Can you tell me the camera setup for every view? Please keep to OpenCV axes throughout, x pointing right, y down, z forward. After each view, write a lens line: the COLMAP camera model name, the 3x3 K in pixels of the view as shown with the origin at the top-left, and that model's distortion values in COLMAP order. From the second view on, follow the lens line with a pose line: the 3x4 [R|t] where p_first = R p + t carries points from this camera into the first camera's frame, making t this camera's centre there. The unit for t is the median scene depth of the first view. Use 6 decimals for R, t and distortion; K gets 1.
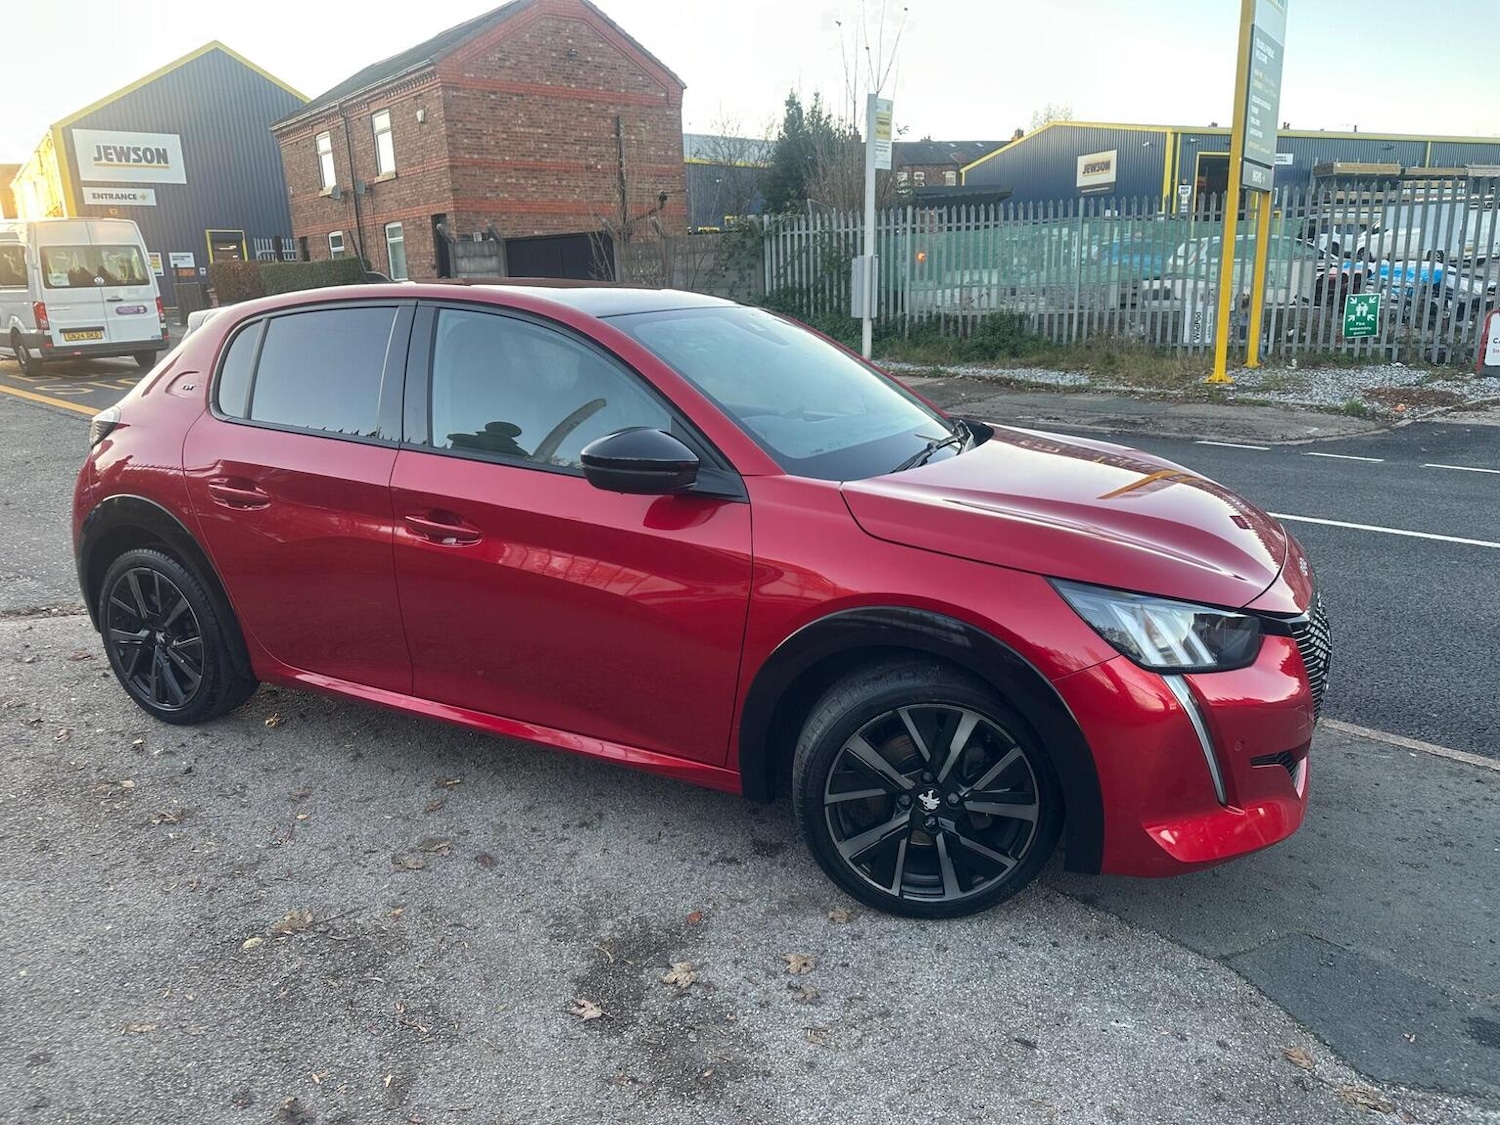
lens RADIAL K [[1049.4, 0, 771.5], [0, 1049.4, 558.8], [0, 0, 1]] dist [0.026422, -0.037251]
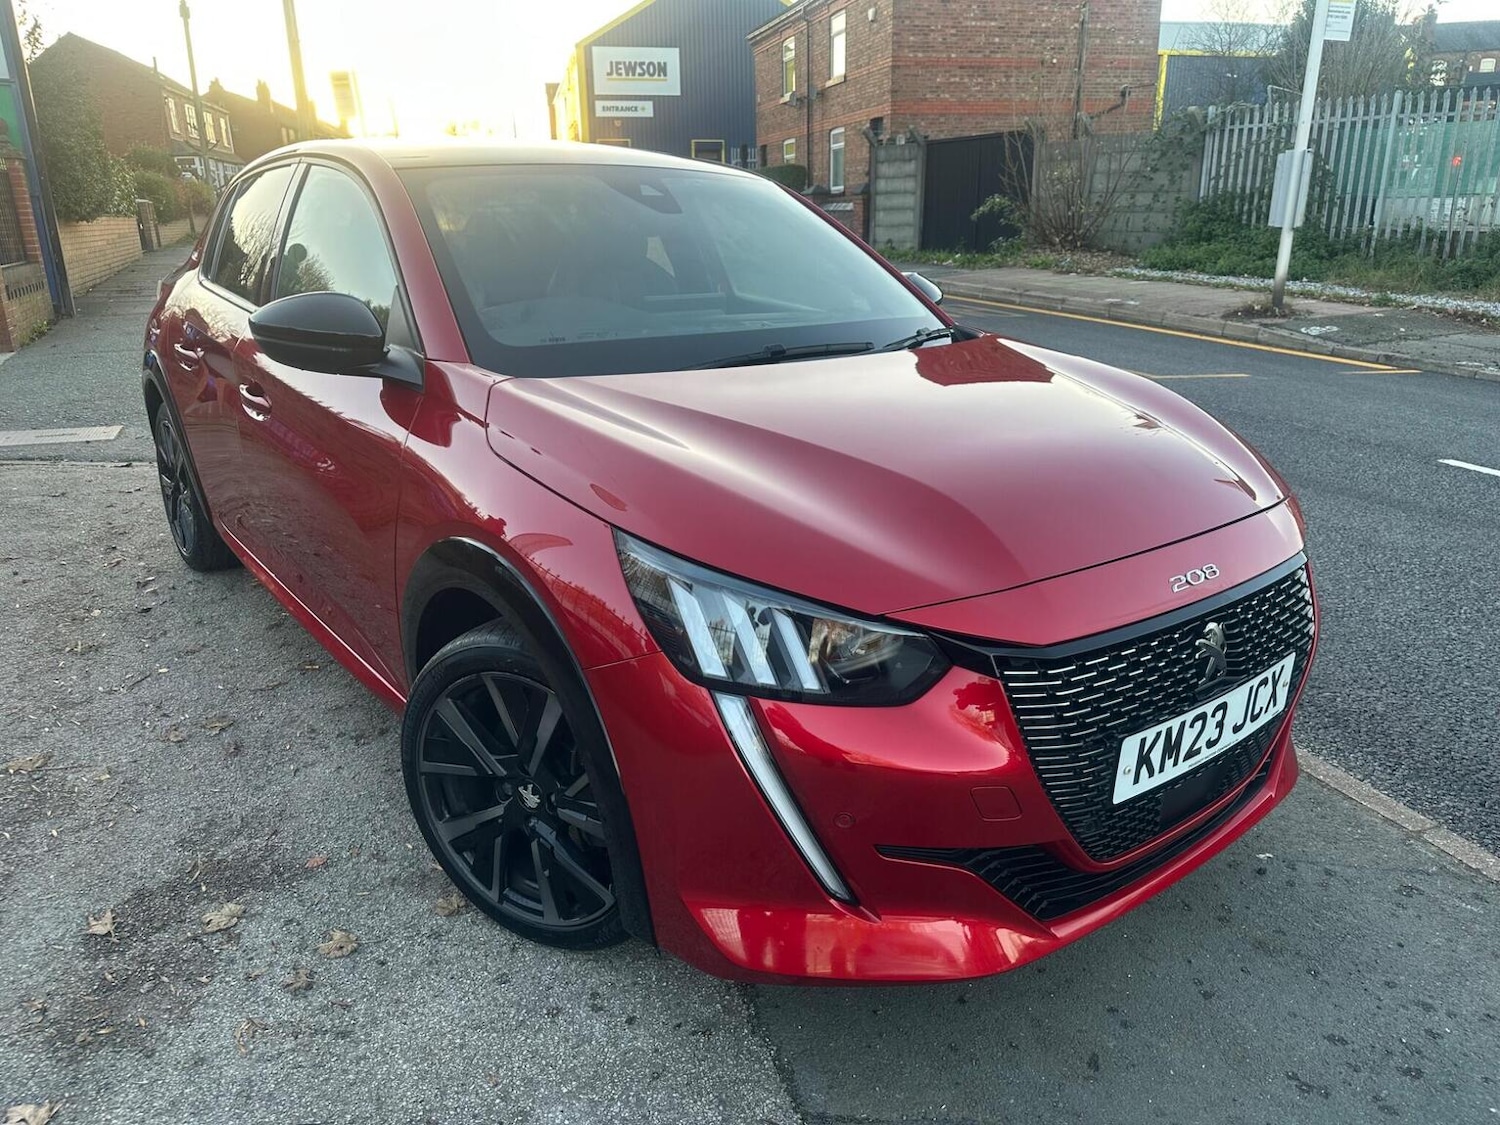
lens RADIAL K [[1073.2, 0, 758.7], [0, 1073.2, 564.9], [0, 0, 1]] dist [0.001158, -0.006319]
pose [[0.902137, 0.148489, -0.405092, 0.094544], [-0.117644, 0.987991, 0.100163, -0.006047], [0.415101, -0.042704, 0.908773, 0.055992]]
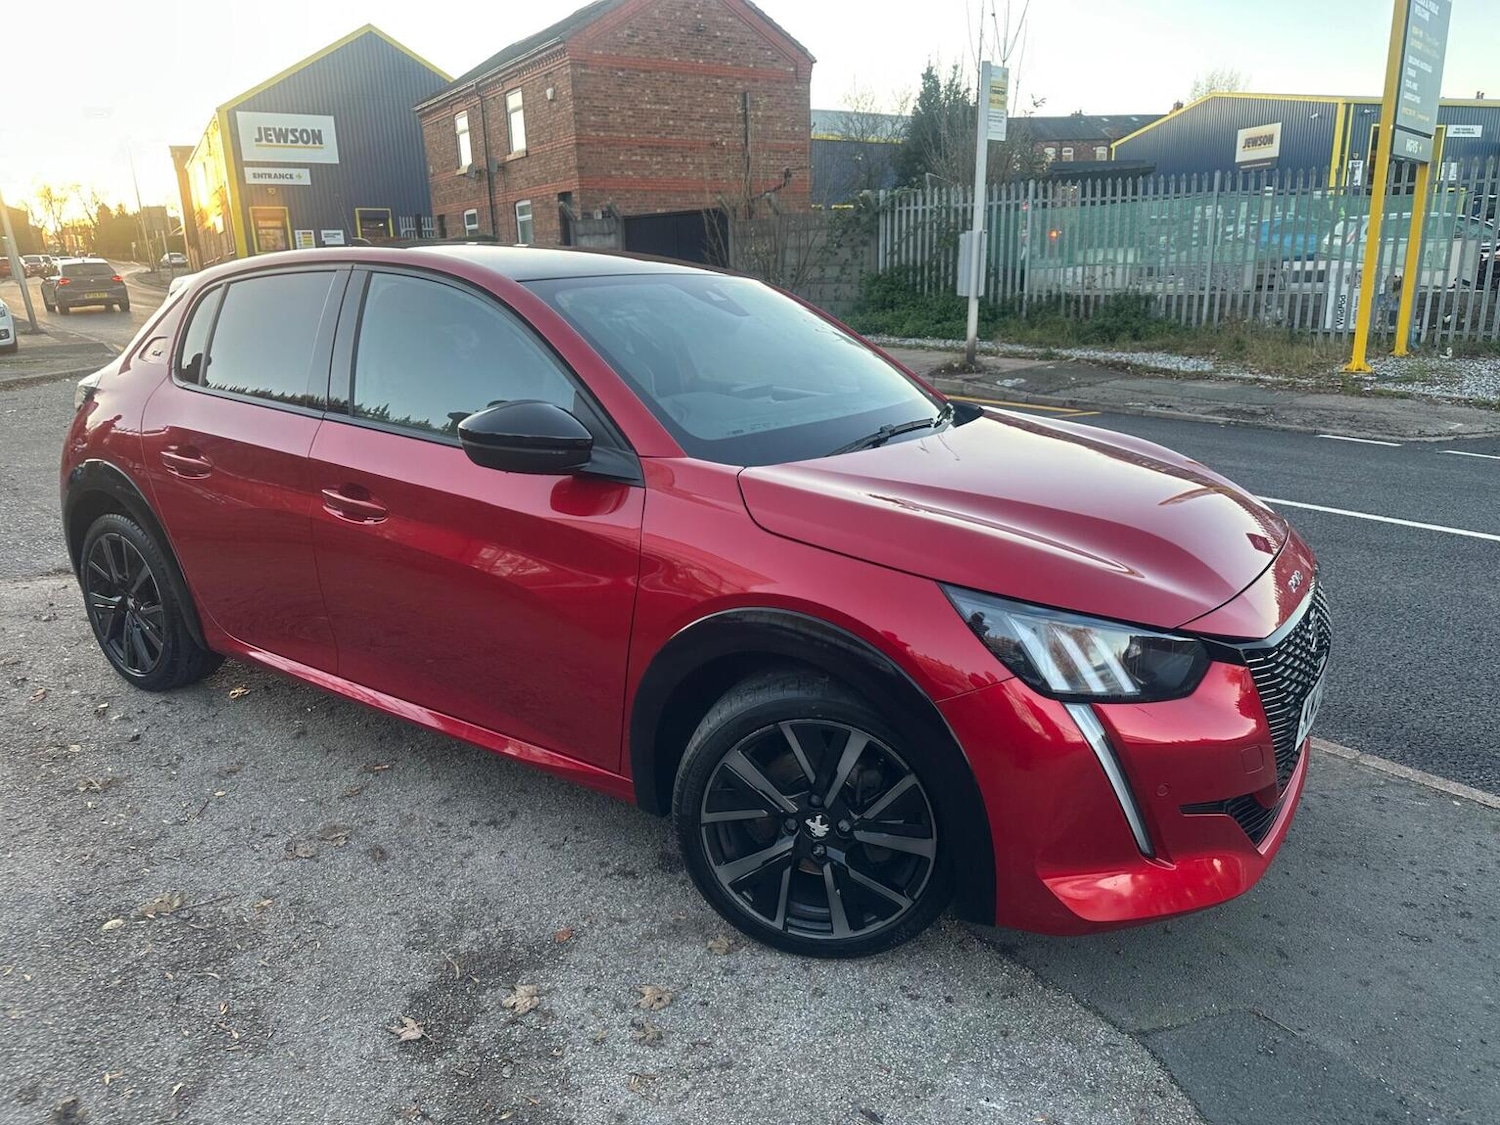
lens RADIAL K [[1054.6, 0, 773.0], [0, 1054.6, 564.8], [0, 0, 1]] dist [0.021586, -0.032115]
pose [[0.992062, 0.039557, -0.119364, 0.033247], [-0.036966, 0.999032, 0.023846, -0.001935], [0.120192, -0.019244, 0.992564, 0.017385]]
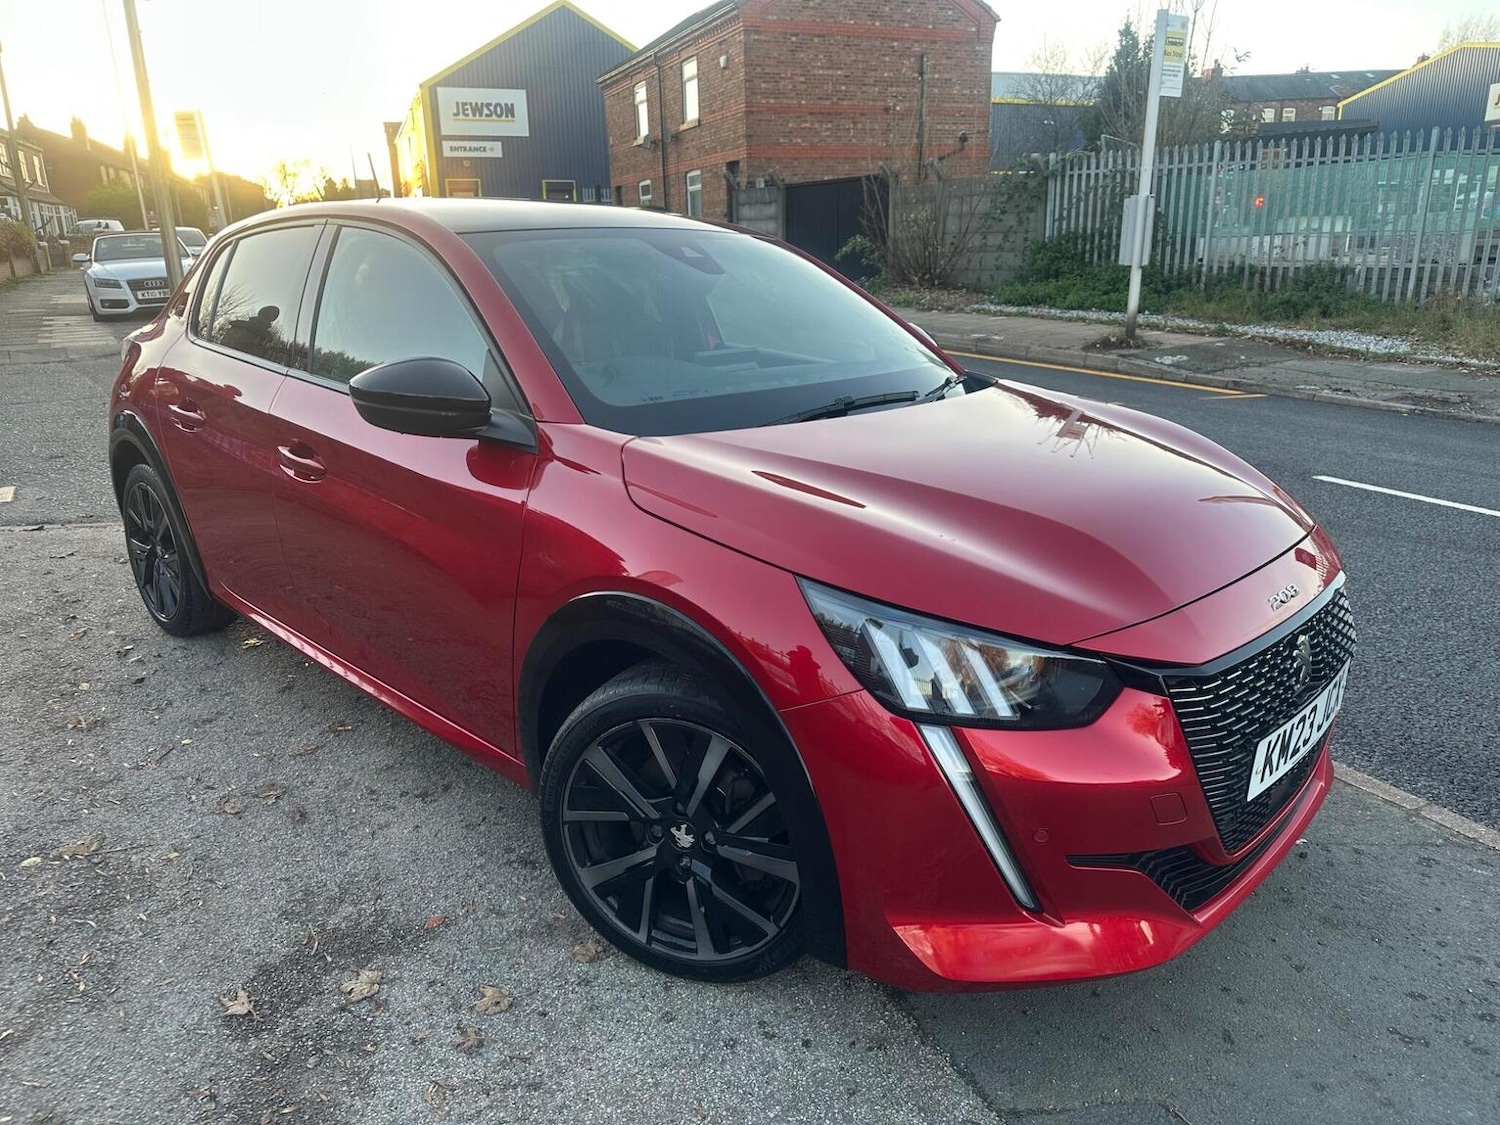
lens RADIAL K [[1061.9, 0, 759.2], [0, 1061.9, 565.9], [0, 0, 1]] dist [0.013399, -0.021570]
pose [[0.953731, 0.095202, -0.285189, 0.066194], [-0.081873, 0.994934, 0.058330, -0.004693], [0.289298, -0.032282, 0.956695, 0.037976]]
